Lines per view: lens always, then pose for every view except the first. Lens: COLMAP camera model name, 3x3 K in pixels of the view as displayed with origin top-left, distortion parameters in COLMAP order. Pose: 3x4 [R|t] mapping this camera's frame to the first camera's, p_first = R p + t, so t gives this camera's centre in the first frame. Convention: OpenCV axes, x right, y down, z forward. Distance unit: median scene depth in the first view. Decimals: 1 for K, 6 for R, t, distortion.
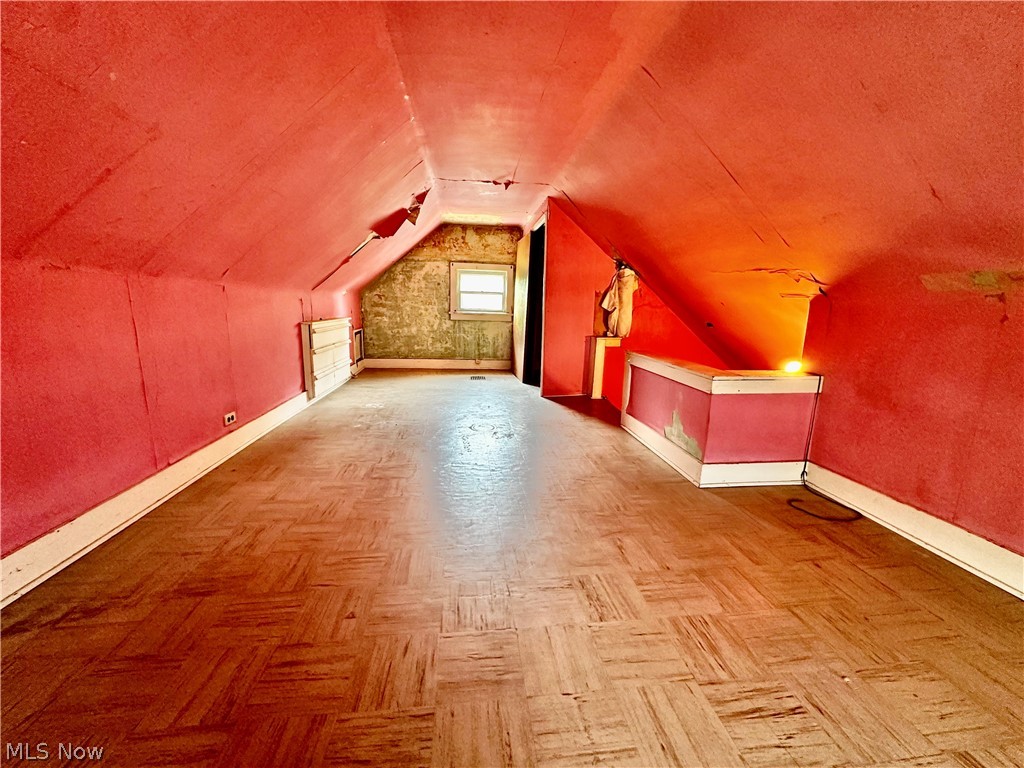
lens RADIAL K [[410.1, 0, 509.8], [0, 410.1, 383.1], [0, 0, 1]] dist [0.000122, -0.000001]
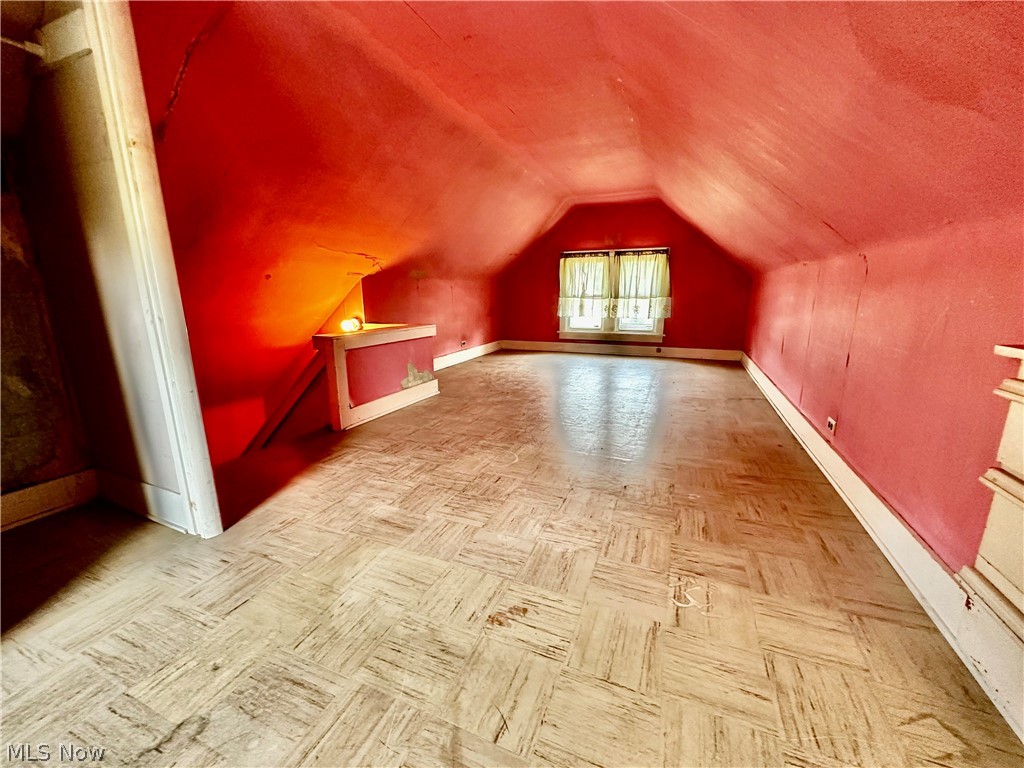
lens RADIAL K [[410.1, 0, 511.7], [0, 410.1, 385.4], [0, 0, 1]] dist [0.000122, -0.000001]
pose [[-0.872338, -0.117360, 0.474608, -0.517226], [0.087875, 0.917314, 0.388346, -0.349097], [-0.480941, 0.380475, -0.789895, 1.917579]]
